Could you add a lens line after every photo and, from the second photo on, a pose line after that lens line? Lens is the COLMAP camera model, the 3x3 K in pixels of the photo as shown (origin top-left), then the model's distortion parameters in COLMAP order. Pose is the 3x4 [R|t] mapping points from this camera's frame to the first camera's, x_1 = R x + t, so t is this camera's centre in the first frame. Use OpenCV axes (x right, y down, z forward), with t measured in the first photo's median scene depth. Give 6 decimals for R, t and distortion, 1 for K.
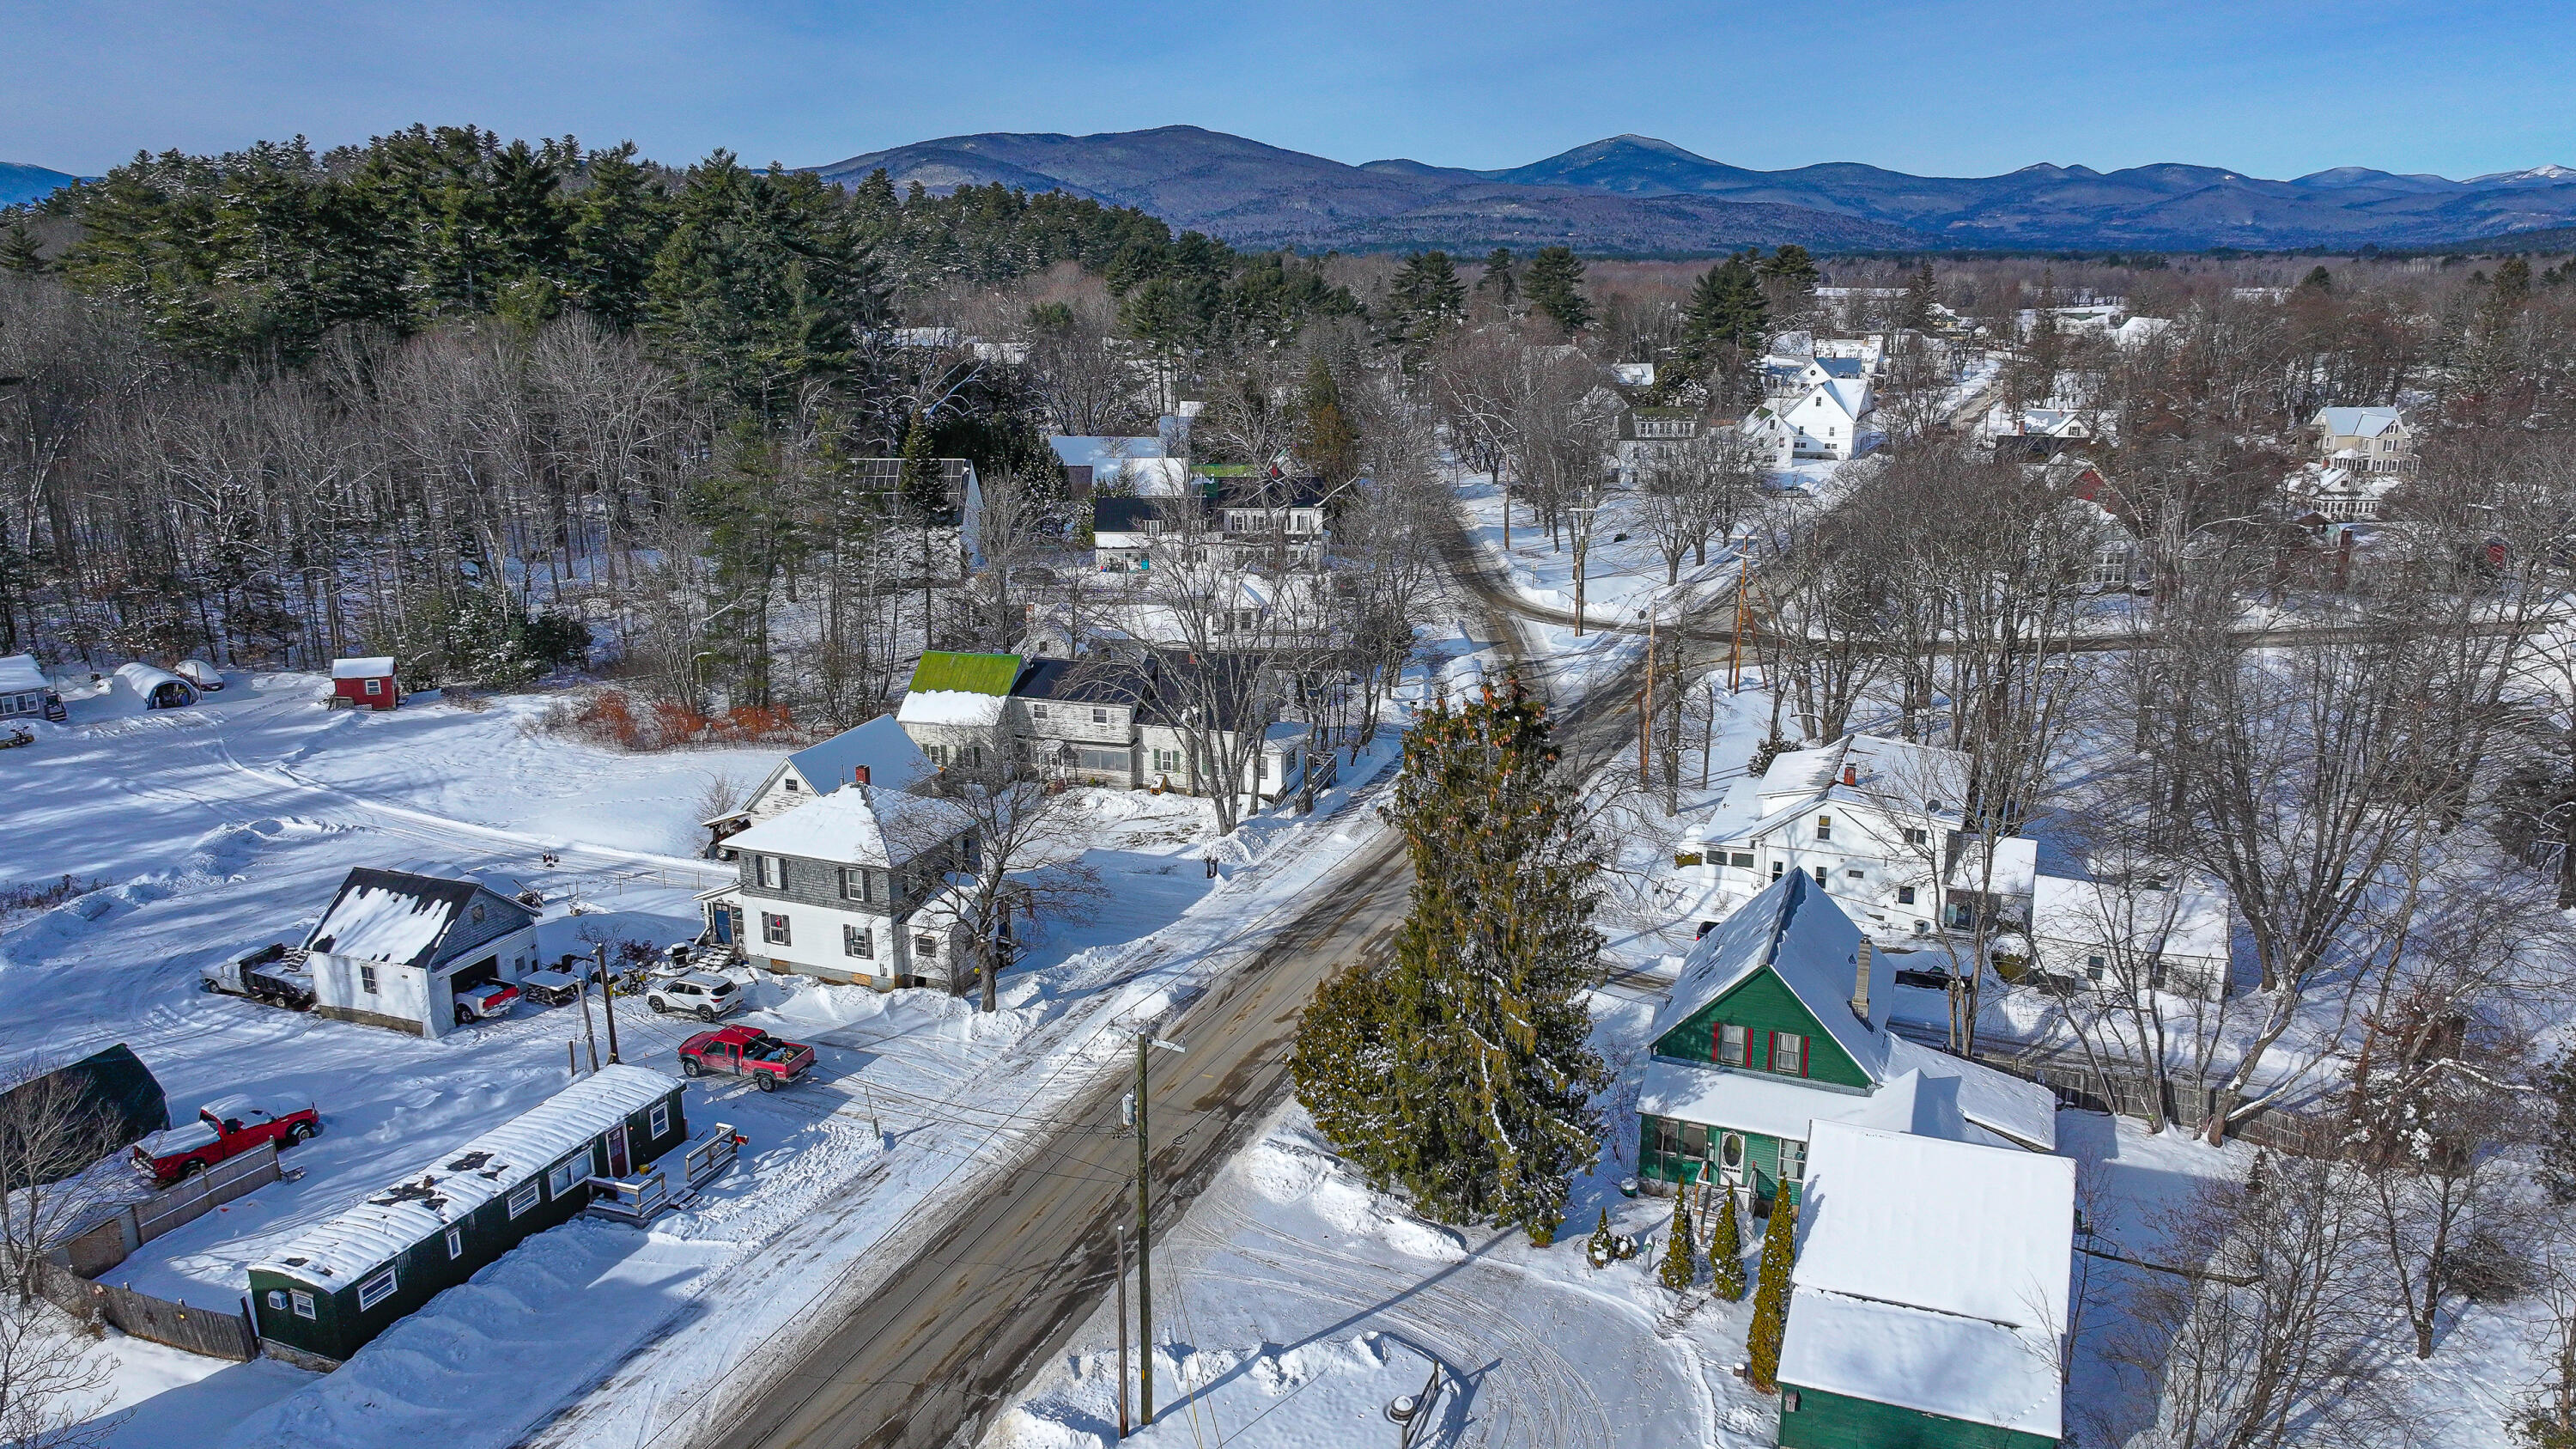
lens RADIAL K [[1807.4, 0, 1299.6], [0, 1807.4, 708.9], [0, 0, 1]] dist [0.002729, 0.011093]
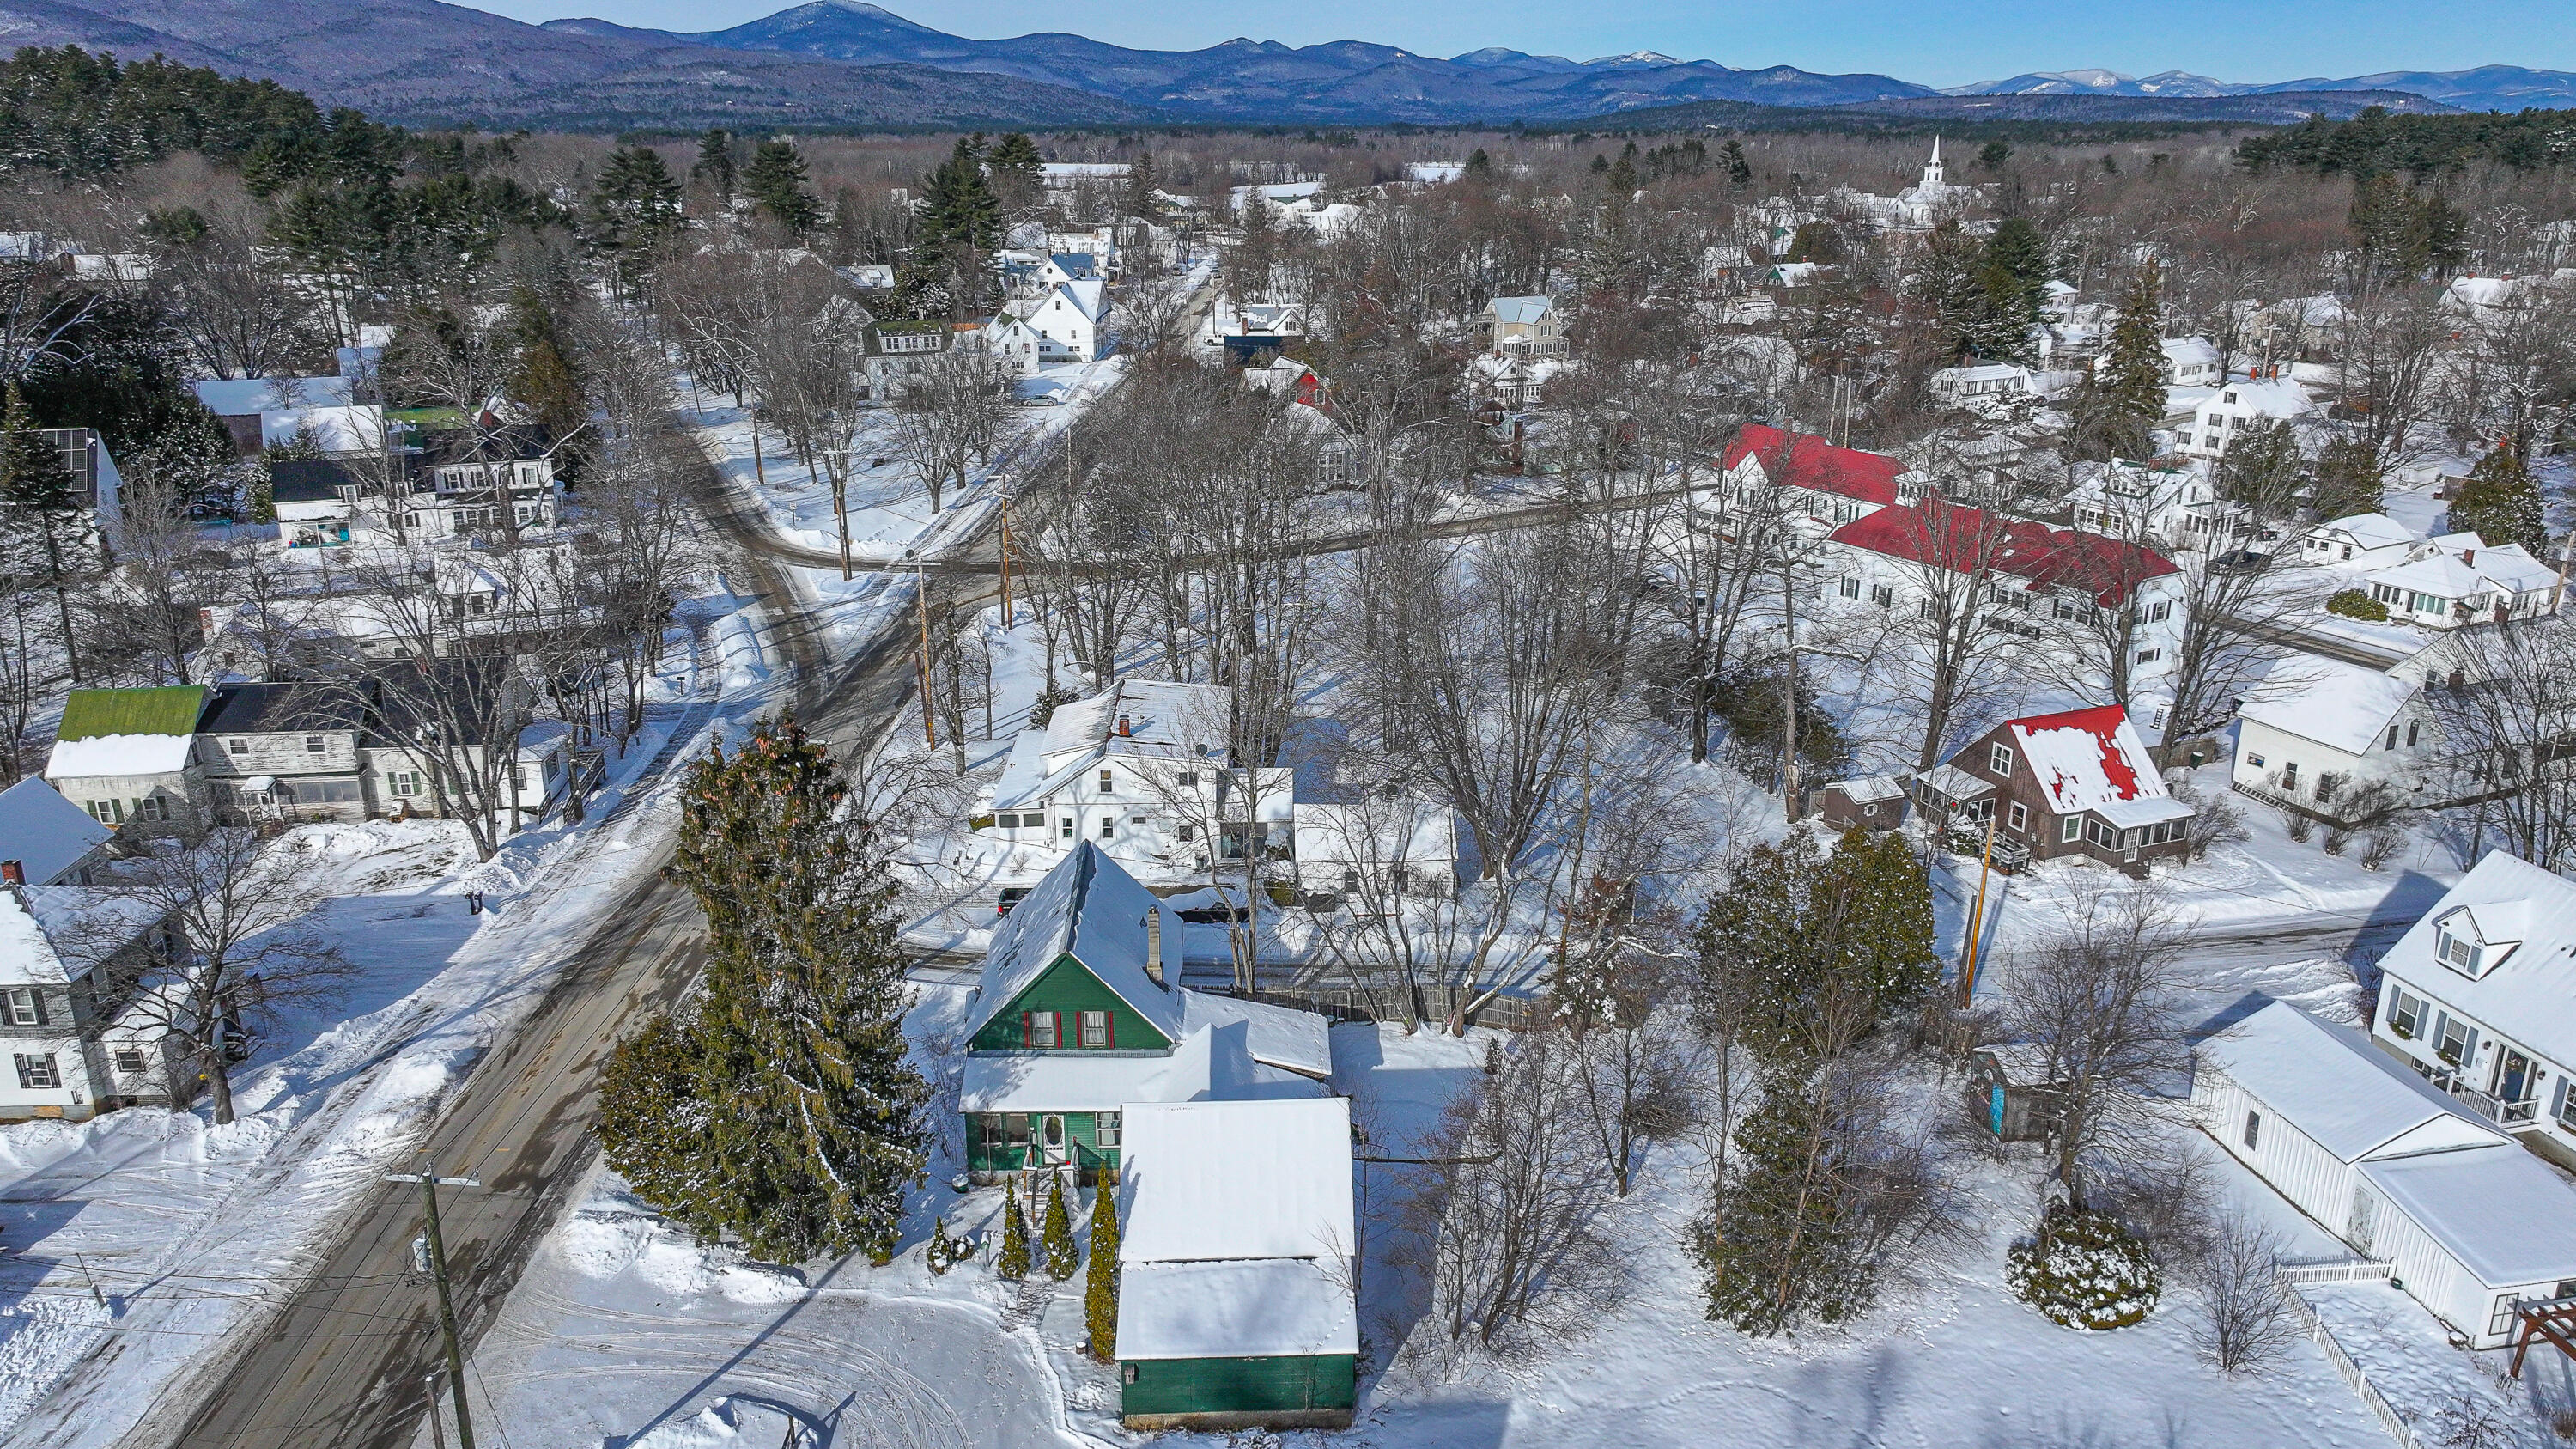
lens RADIAL K [[1807.4, 0, 1290.9], [0, 1807.4, 721.9], [0, 0, 1]] dist [0.002729, 0.011093]
pose [[0.920521, -0.120071, 0.371784, 0.002019], [0.092765, 0.991562, 0.090552, -0.043869], [-0.379519, -0.048867, 0.923892, -0.008933]]
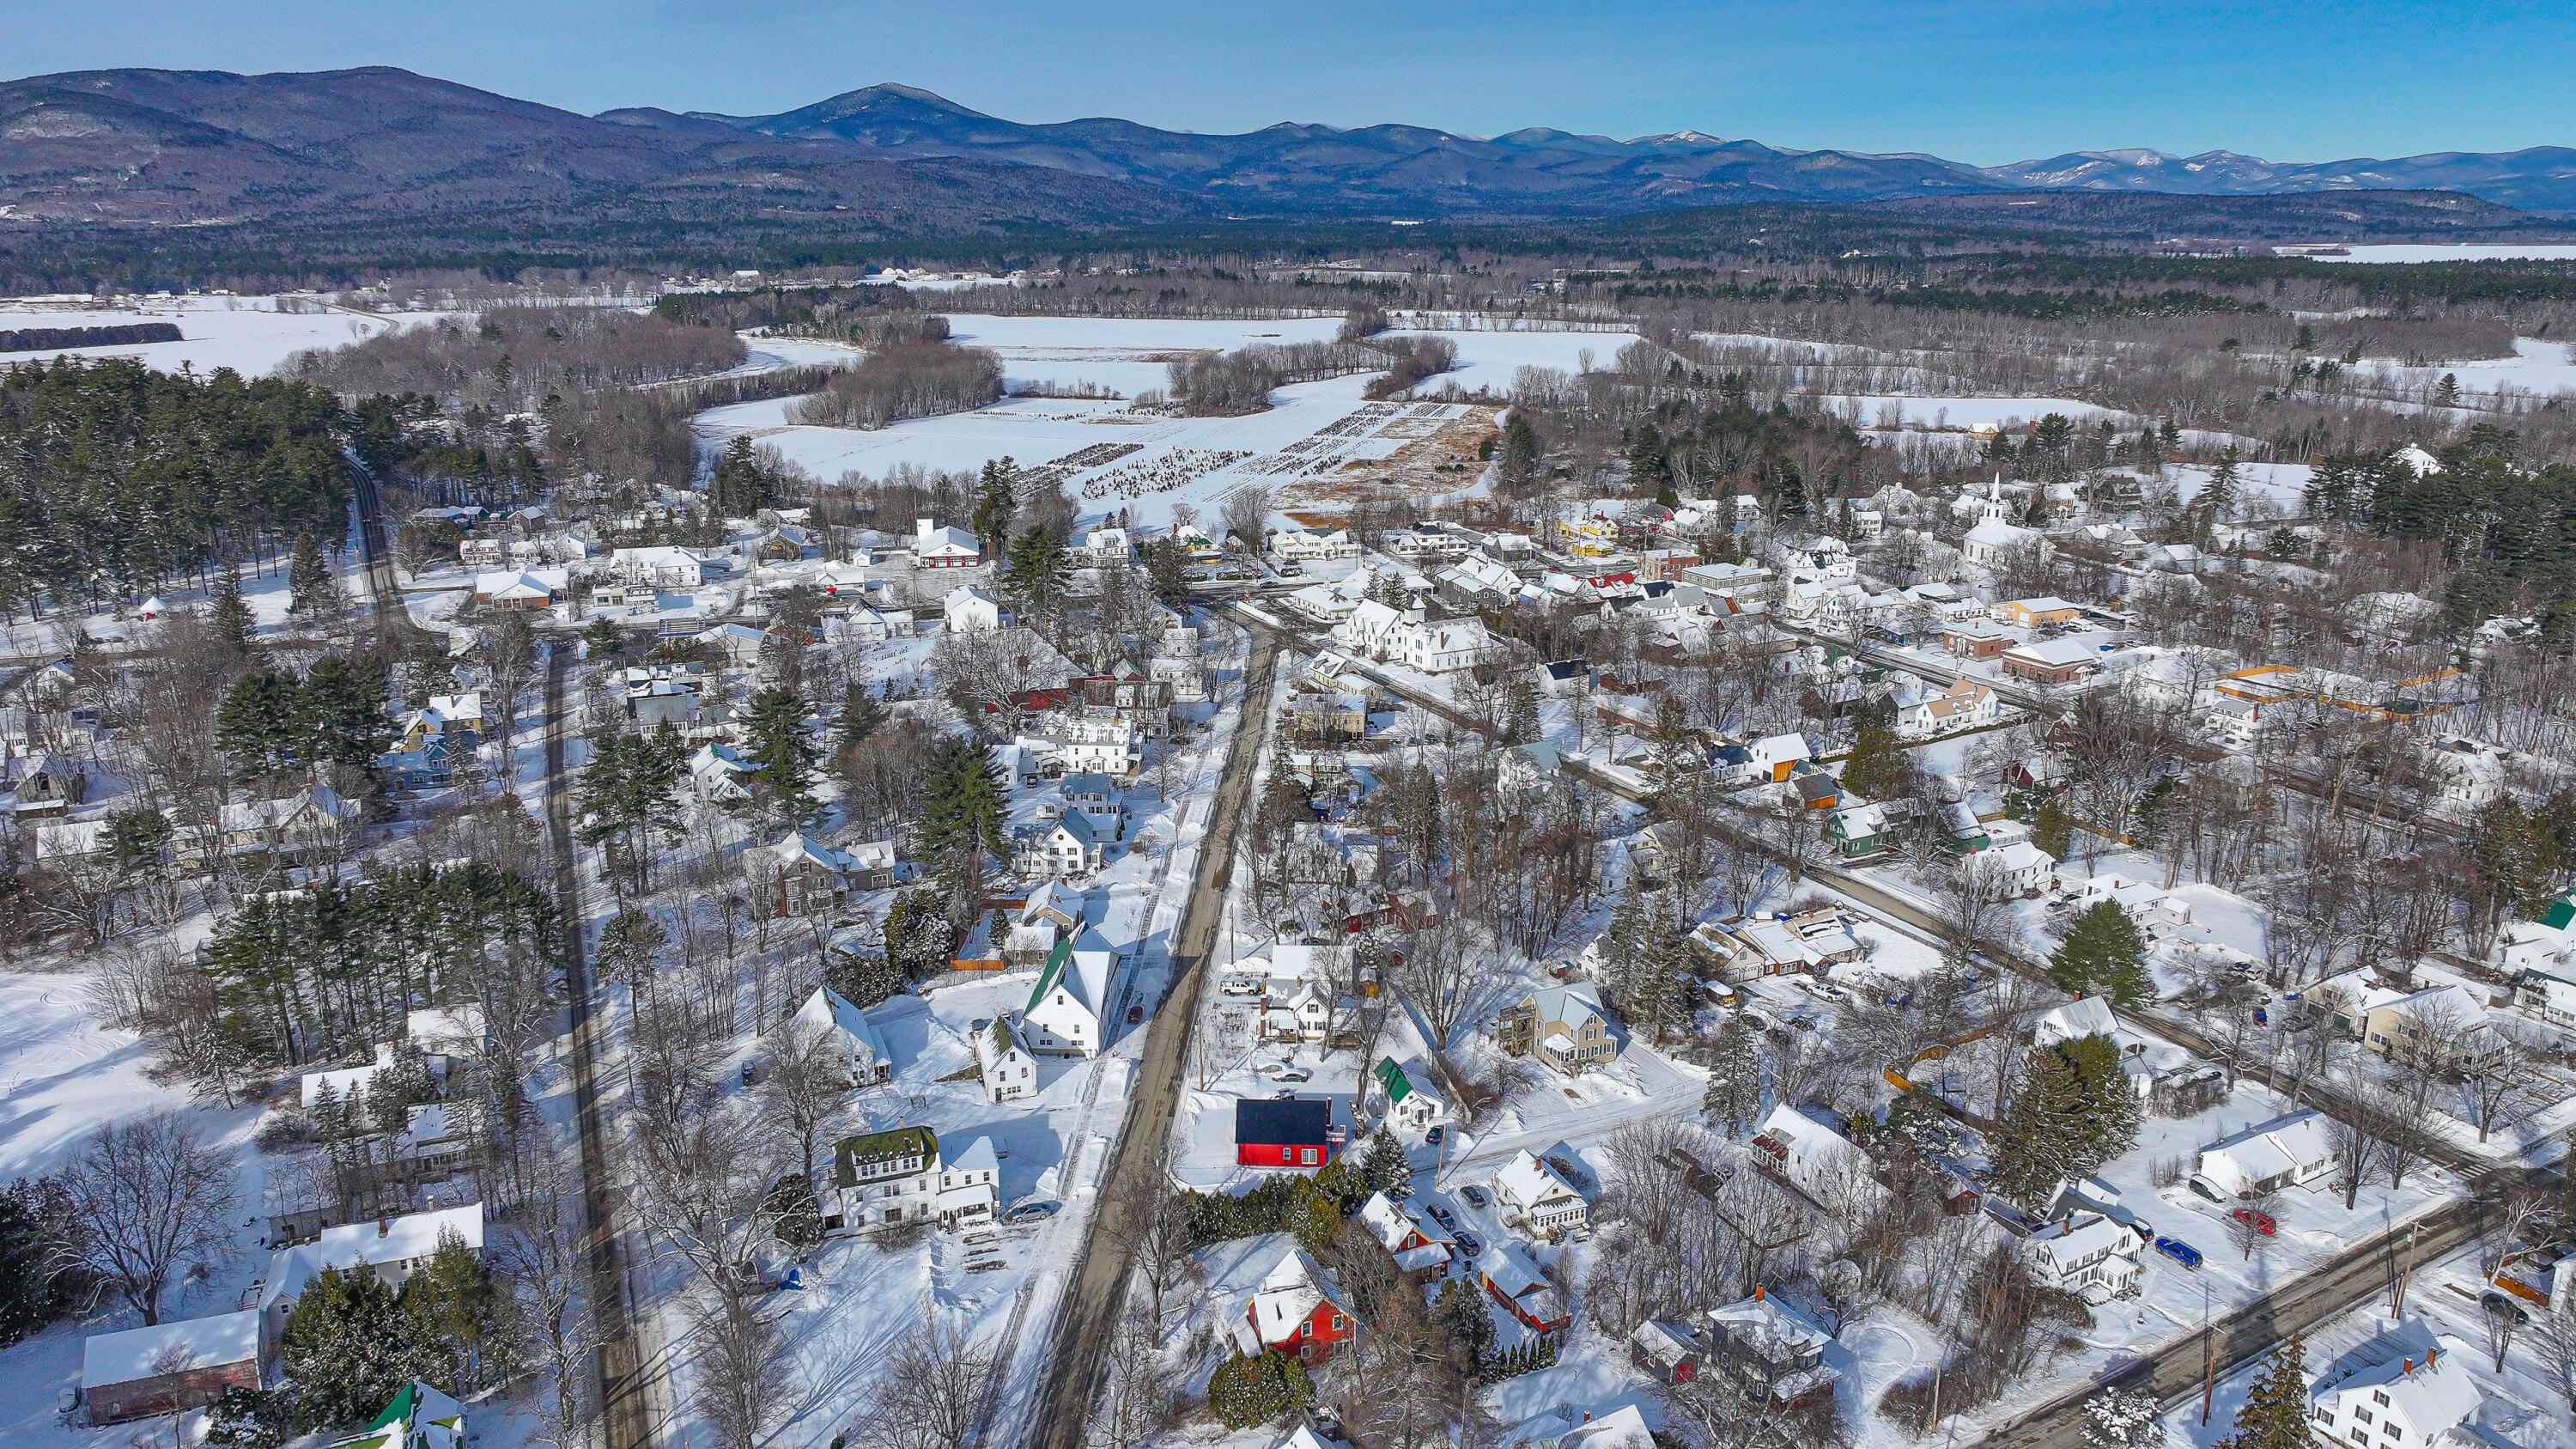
lens RADIAL K [[1807.4, 0, 1294.5], [0, 1807.4, 723.3], [0, 0, 1]] dist [0.002729, 0.011093]
pose [[0.928931, -0.100964, 0.356222, 0.205140], [0.087927, 0.994735, 0.052646, -0.905895], [-0.359661, -0.017583, 0.932917, 0.208074]]
